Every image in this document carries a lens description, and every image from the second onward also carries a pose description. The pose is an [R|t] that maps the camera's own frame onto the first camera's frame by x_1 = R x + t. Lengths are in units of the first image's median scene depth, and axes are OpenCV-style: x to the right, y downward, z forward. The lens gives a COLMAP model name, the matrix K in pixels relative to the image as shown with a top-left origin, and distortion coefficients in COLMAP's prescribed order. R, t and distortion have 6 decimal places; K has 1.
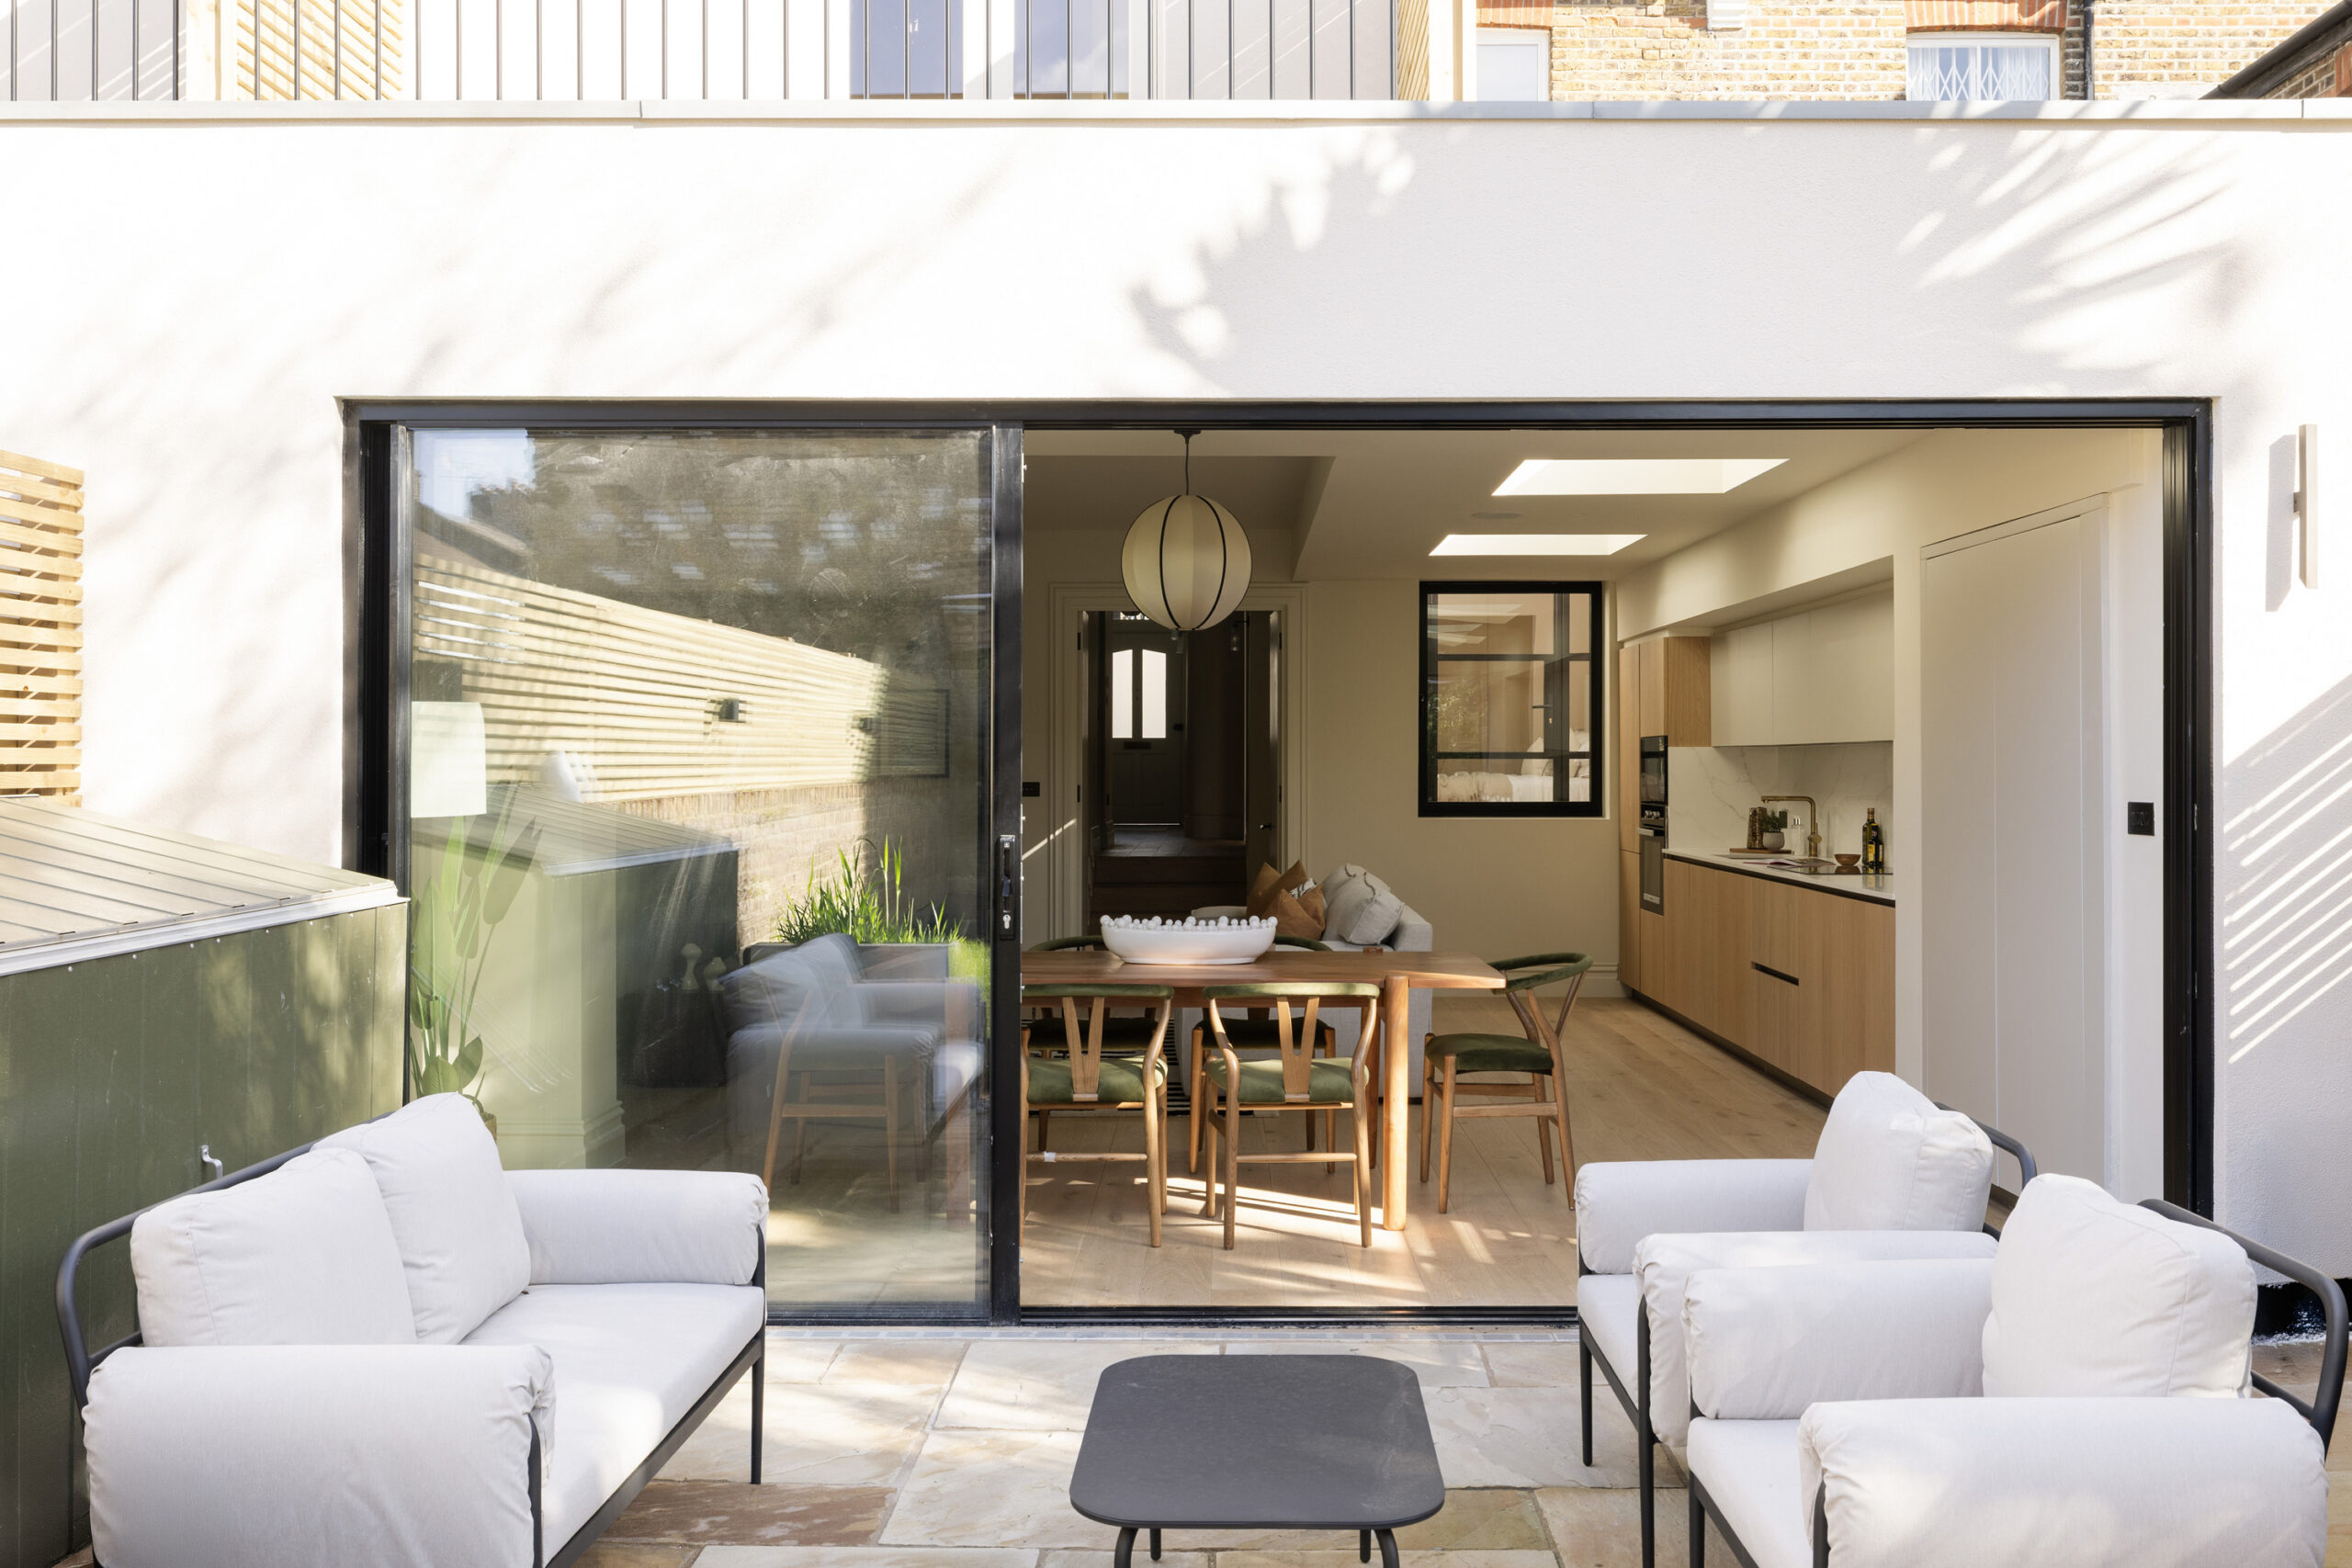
lens RADIAL K [[1630.9, 0, 1178.6], [0, 1630.9, 773.5], [0, 0, 1]] dist [0.000242, 0.000046]
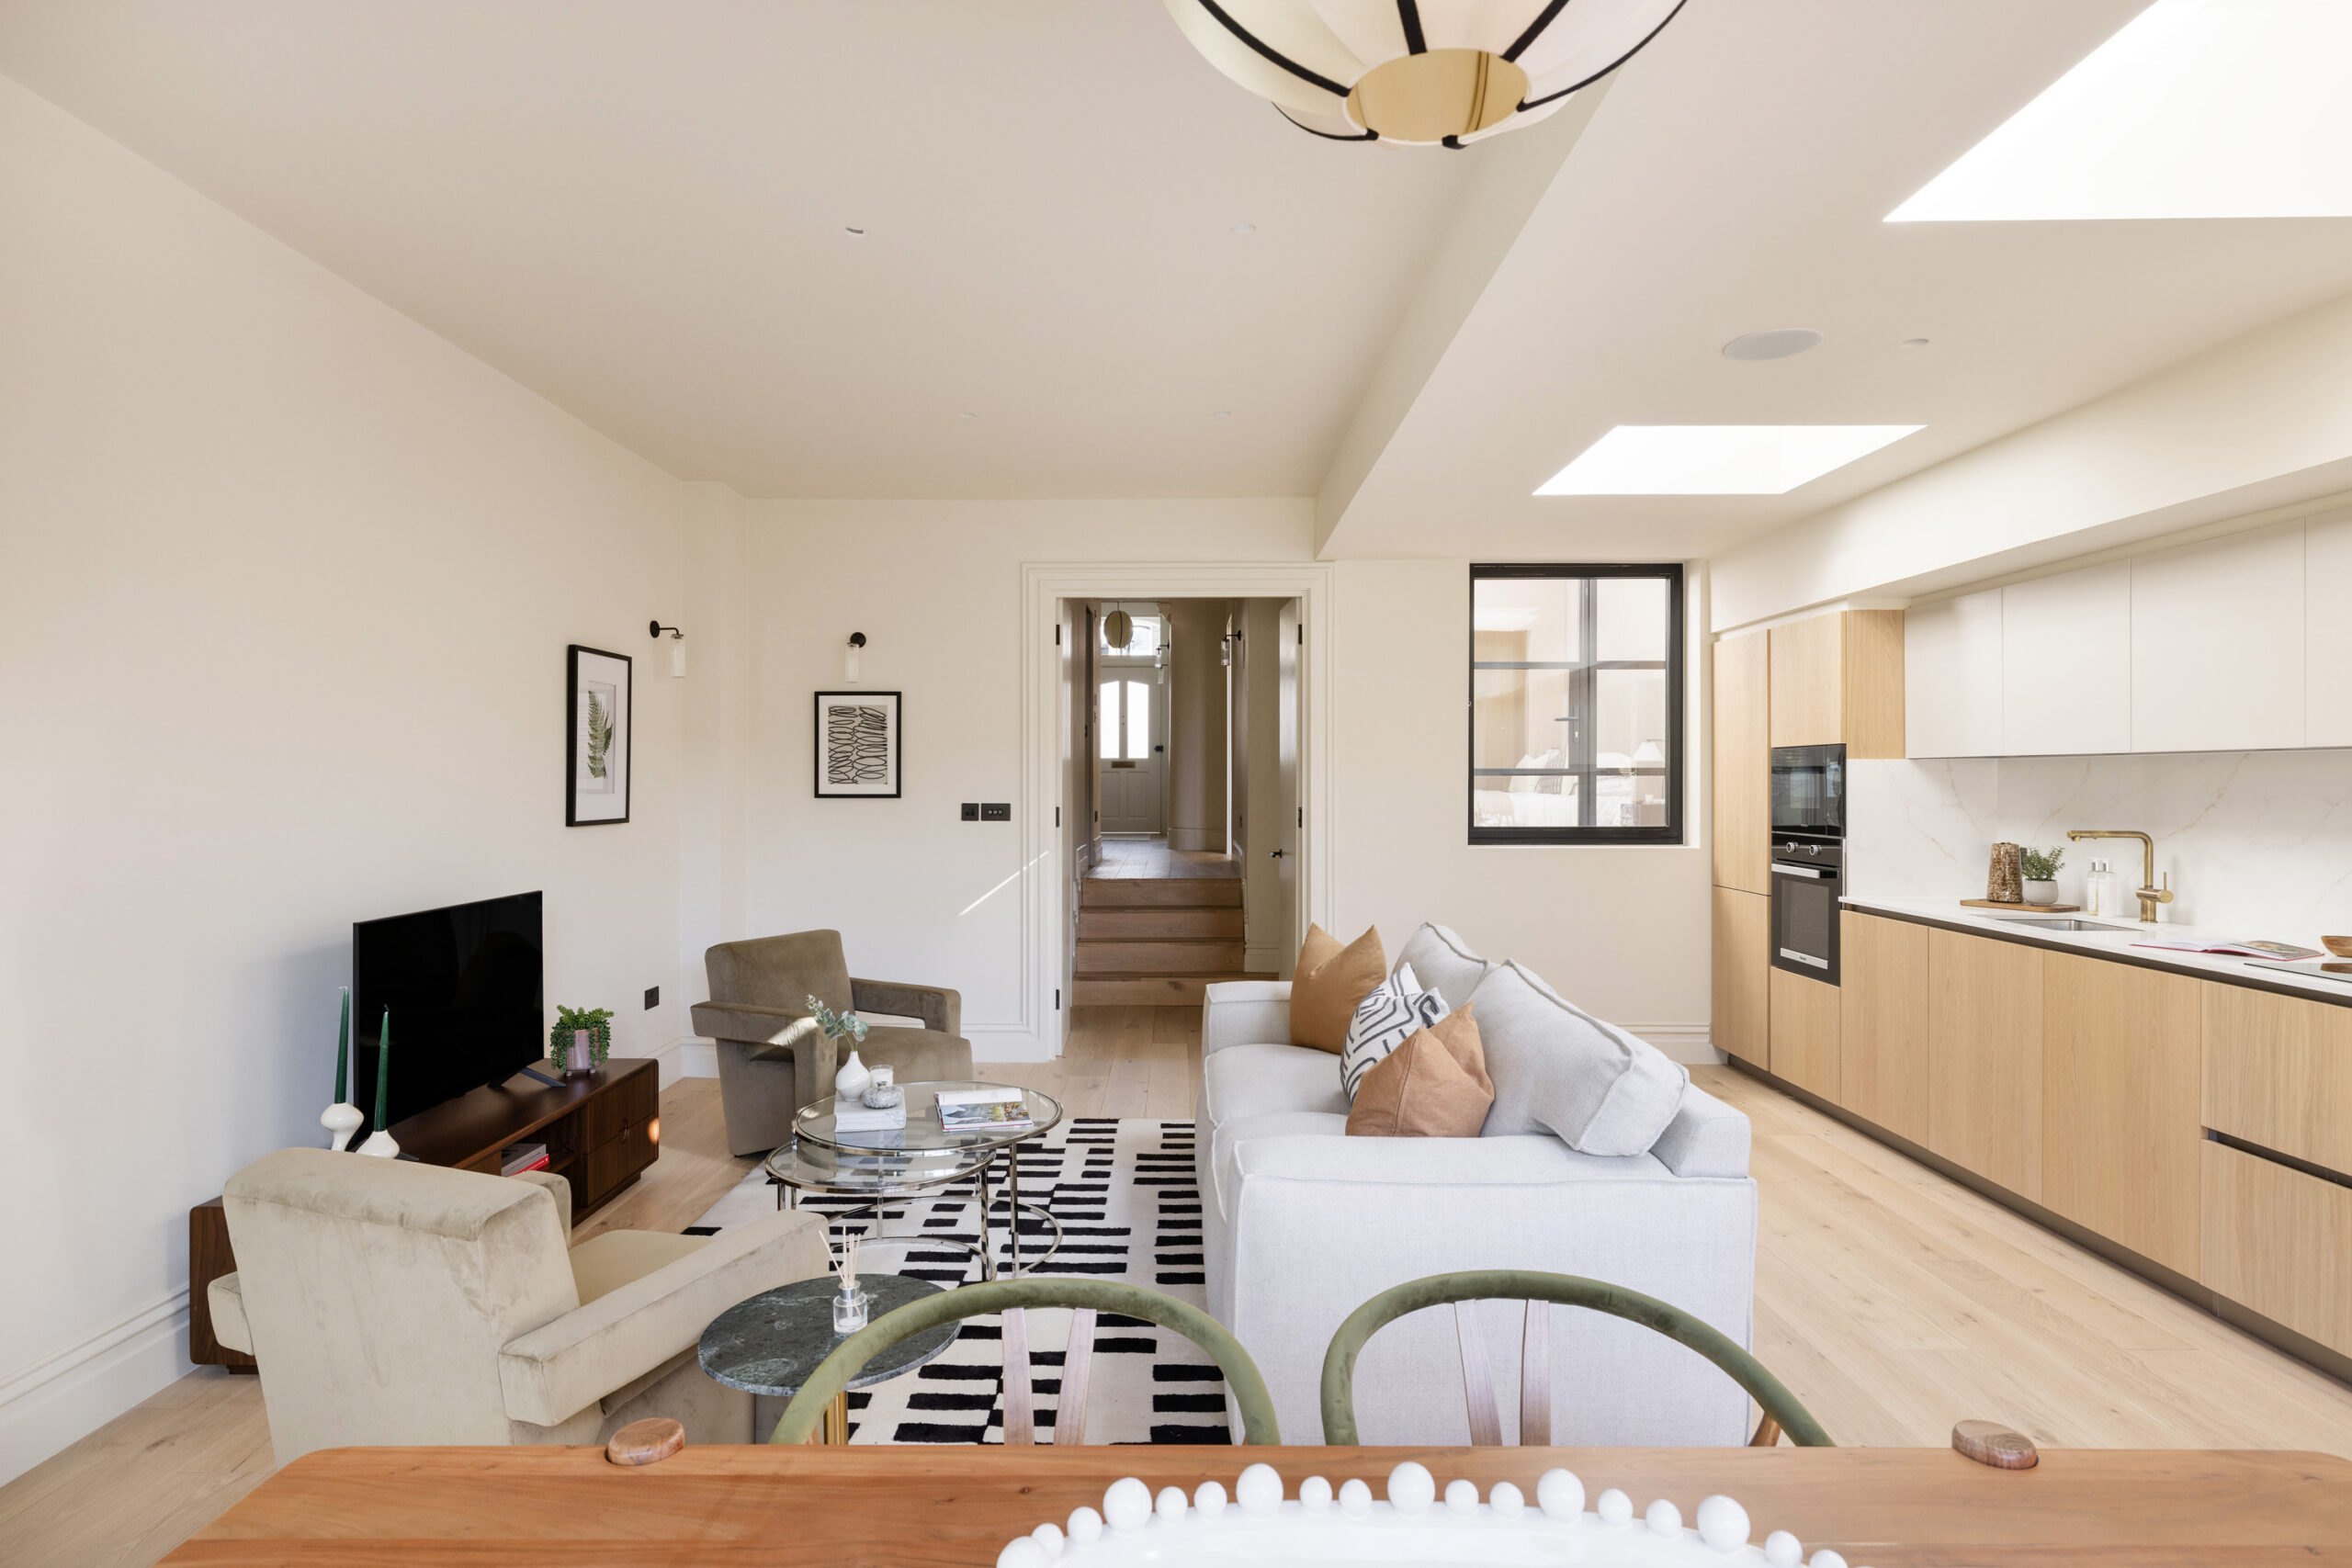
lens RADIAL K [[1272.0, 0, 1178.9], [0, 1272.0, 782.7], [0, 0, 1]] dist [-0.006324, -0.000559]
pose [[0.999807, 0.000466, 0.019627, -0.012692], [-0.000374, 0.999989, -0.004660, -0.002384], [-0.019629, 0.004652, 0.999797, 0.372907]]
